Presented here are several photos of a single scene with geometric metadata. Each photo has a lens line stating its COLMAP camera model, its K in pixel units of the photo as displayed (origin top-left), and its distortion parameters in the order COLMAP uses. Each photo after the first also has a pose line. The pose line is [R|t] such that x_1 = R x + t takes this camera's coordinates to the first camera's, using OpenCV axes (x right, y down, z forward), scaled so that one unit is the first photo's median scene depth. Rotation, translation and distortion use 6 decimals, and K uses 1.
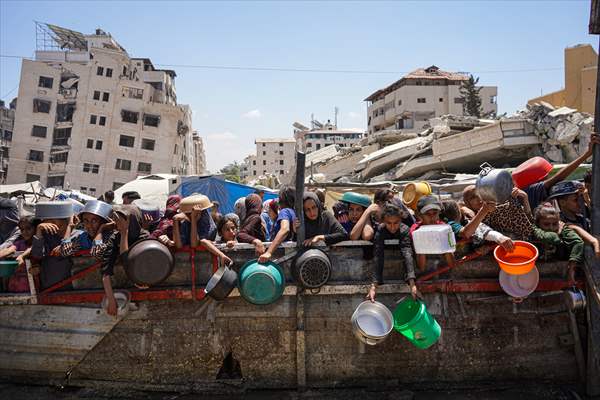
lens RADIAL K [[506.5, 0, 302.3], [0, 506.5, 195.4], [0, 0, 1]] dist [-0.007730, 0.007884]
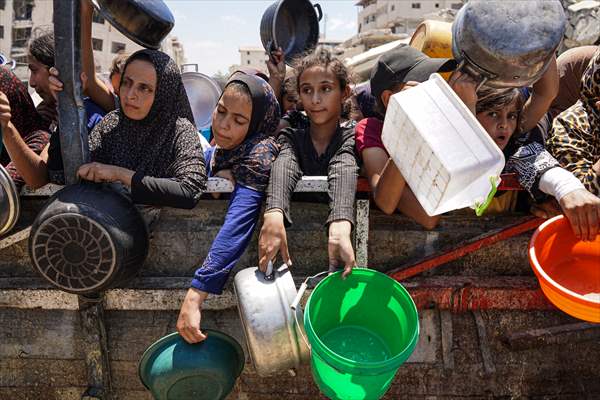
lens RADIAL K [[506.5, 0, 302.5], [0, 506.5, 203.1], [0, 0, 1]] dist [-0.007730, 0.007884]
pose [[0.999570, 0.012180, 0.026660, 0.026293], [-0.016856, 0.982989, 0.182887, 0.005982], [-0.023979, -0.183258, 0.982772, 0.106192]]
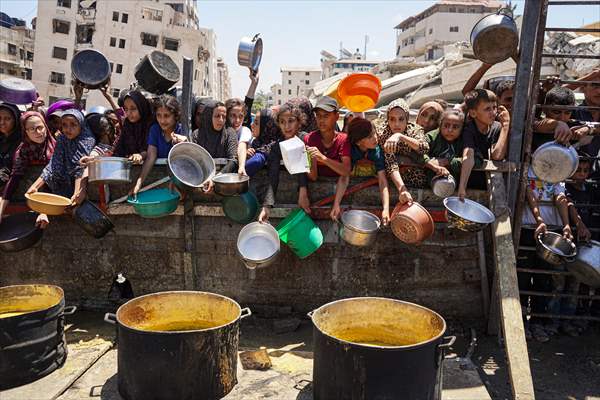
lens RADIAL K [[506.5, 0, 298.7], [0, 506.5, 200.2], [0, 0, 1]] dist [-0.007730, 0.007884]
pose [[0.997635, 0.039730, -0.056082, 0.043197], [-0.031293, 0.989077, 0.144036, 0.004603], [0.061192, -0.141941, 0.987982, 0.015305]]
